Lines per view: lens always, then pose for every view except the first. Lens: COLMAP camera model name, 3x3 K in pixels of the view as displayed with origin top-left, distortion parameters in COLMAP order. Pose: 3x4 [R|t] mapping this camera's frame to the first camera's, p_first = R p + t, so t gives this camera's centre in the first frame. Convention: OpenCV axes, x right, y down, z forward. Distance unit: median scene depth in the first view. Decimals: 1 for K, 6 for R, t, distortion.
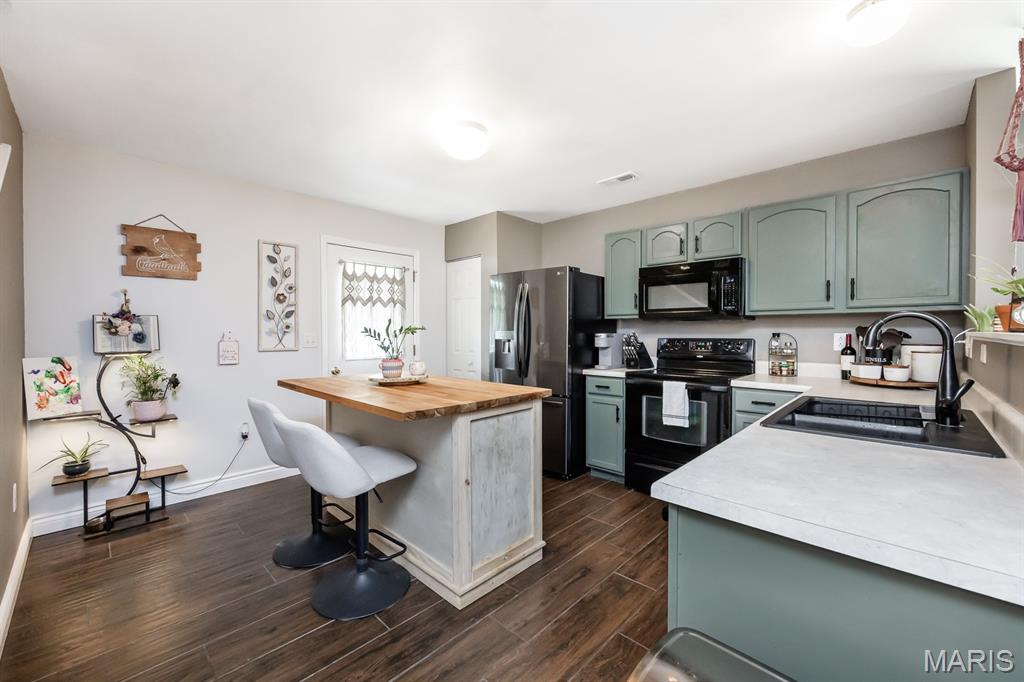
lens RADIAL K [[420.5, 0, 512.0], [0, 420.5, 341.0], [0, 0, 1]] dist [0.000508, 0.000237]
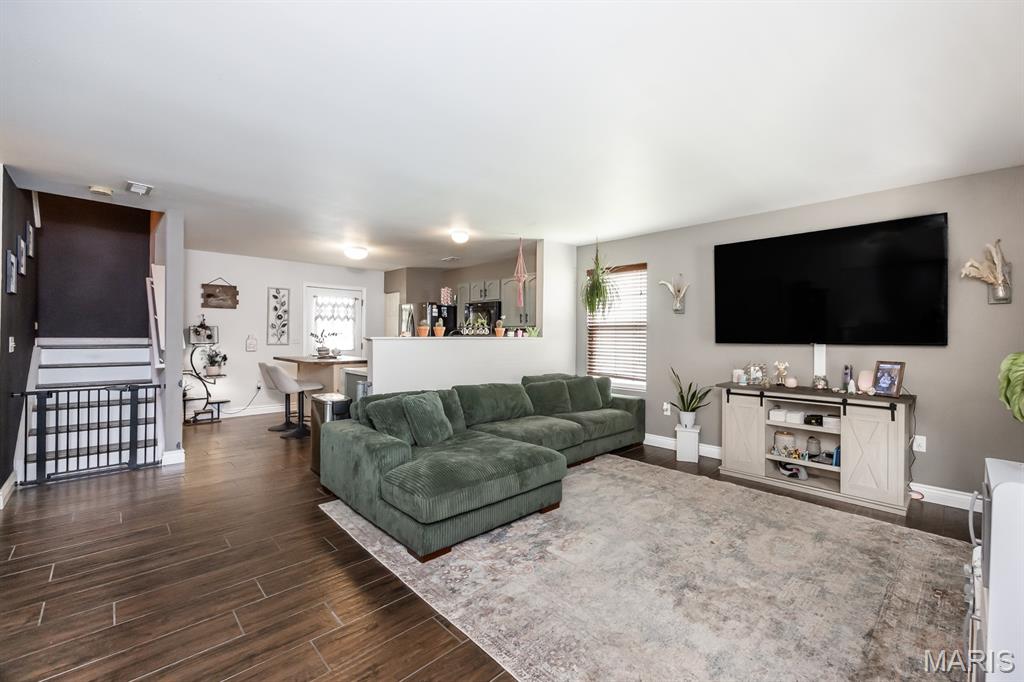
lens RADIAL K [[422.5, 0, 540.3], [0, 422.5, 338.9], [0, 0, 1]] dist [0.000425, -0.000088]
pose [[0.999936, 0.008257, -0.007708, 0.781305], [-0.008388, 0.999819, -0.017058, 0.023876], [0.007566, 0.017121, 0.999825, -1.090531]]
